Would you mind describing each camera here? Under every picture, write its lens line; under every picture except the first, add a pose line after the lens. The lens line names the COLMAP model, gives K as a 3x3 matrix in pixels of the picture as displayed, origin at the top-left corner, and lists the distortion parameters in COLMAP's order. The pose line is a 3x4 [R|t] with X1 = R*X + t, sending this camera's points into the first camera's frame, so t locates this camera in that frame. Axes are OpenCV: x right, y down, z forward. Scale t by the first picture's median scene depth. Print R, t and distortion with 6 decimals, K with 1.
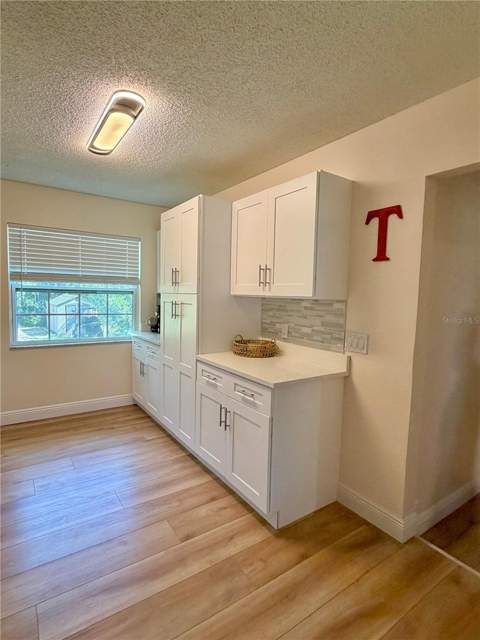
lens RADIAL K [[338.7, 0, 237.5], [0, 338.7, 322.8], [0, 0, 1]] dist [-0.000557, -0.001548]
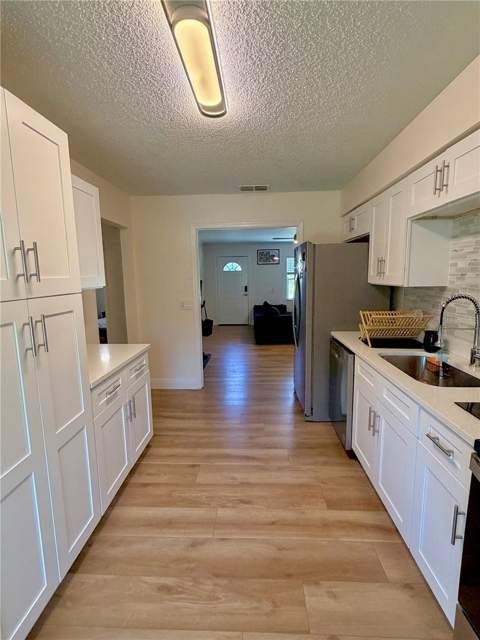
lens RADIAL K [[311.5, 0, 240.1], [0, 311.5, 317.8], [0, 0, 1]] dist [0.001227, -0.001446]
pose [[-0.804767, -0.097082, 0.585599, -0.906368], [0.047002, 0.973016, 0.225901, -0.197502], [-0.591728, 0.209322, -0.778488, 1.630136]]
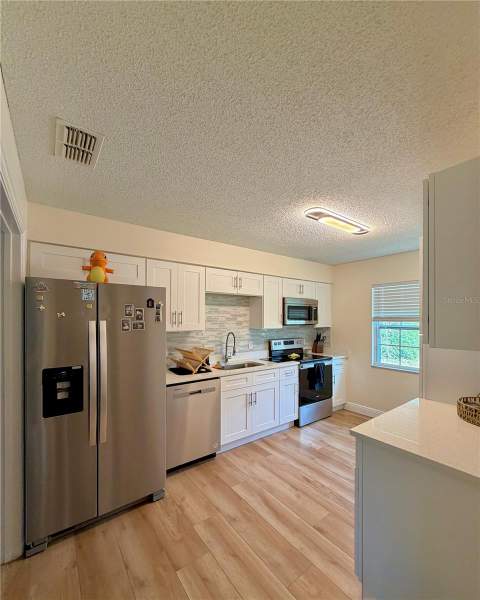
lens RADIAL K [[257.4, 0, 236.8], [0, 257.4, 317.0], [0, 0, 1]] dist [0.001853, 0.000287]
pose [[0.038261, -0.038491, -0.998526, 0.763251], [-0.093157, 0.994769, -0.041916, -0.066138], [0.994916, 0.094623, 0.034475, 0.559585]]
